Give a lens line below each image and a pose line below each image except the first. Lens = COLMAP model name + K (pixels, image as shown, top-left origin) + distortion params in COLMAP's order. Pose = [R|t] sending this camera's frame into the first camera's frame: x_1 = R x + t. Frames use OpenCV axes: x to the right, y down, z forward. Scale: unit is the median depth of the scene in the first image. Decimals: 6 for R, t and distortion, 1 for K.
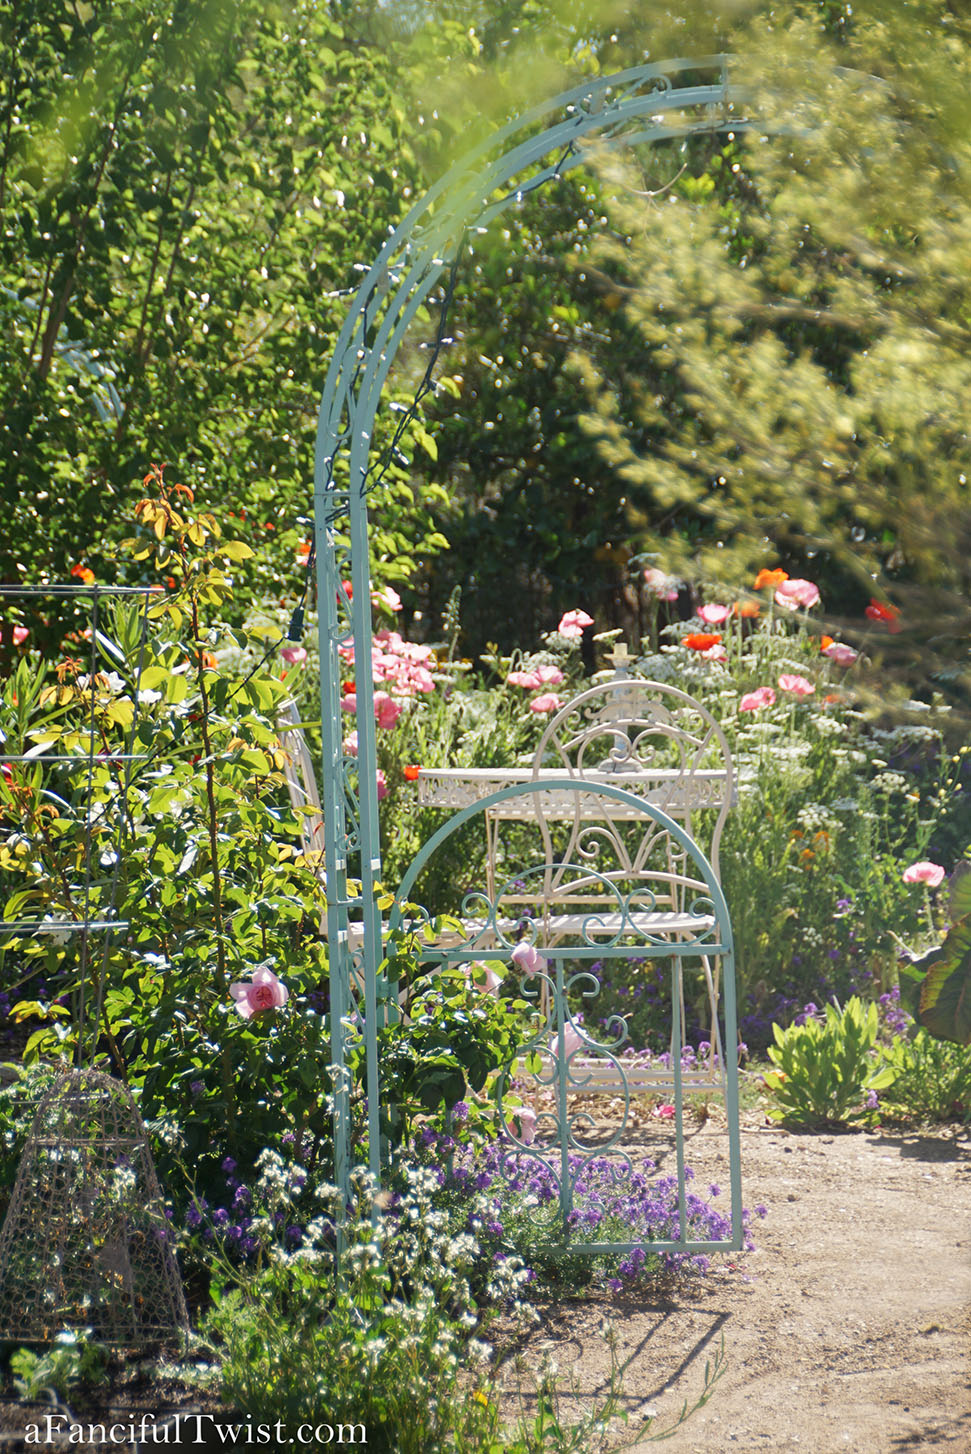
lens RADIAL K [[7951.5, 0, 525.2], [0, 7951.5, 842.0], [0, 0, 1]] dist [1.945615, 0.000000]
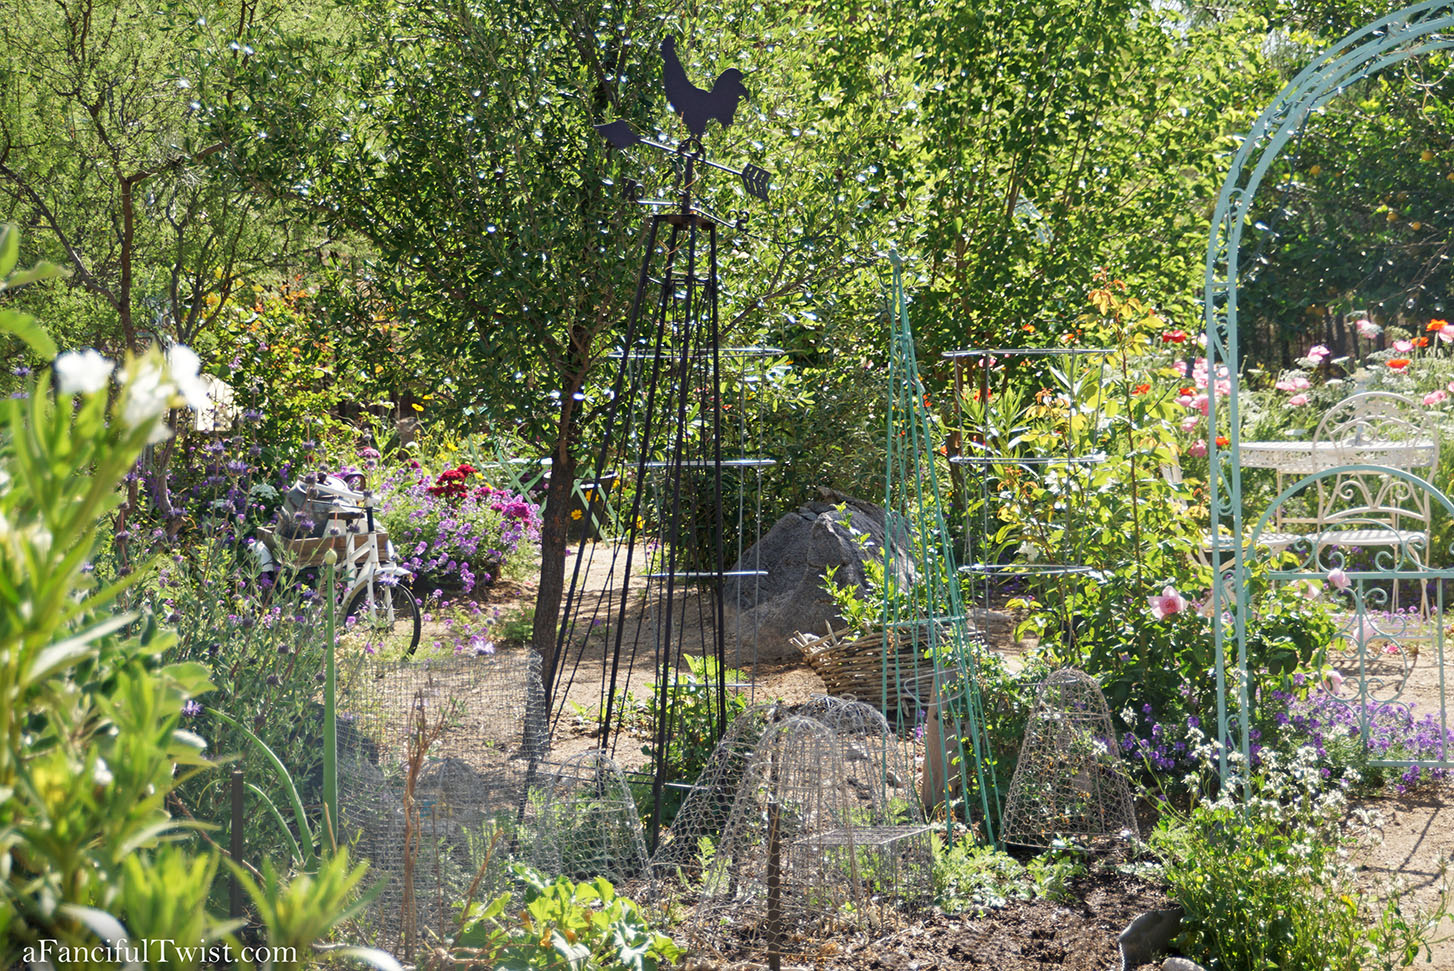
lens RADIAL K [[3467.0, 0, 726.0], [0, 3467.0, 485.7], [0, 0, 1]] dist [0.598708, 0.000000]
pose [[0.991875, 0.001447, -0.127205, -0.026039], [0.000704, 0.999858, 0.016862, -0.012987], [0.127211, -0.016815, 0.991733, 0.248493]]
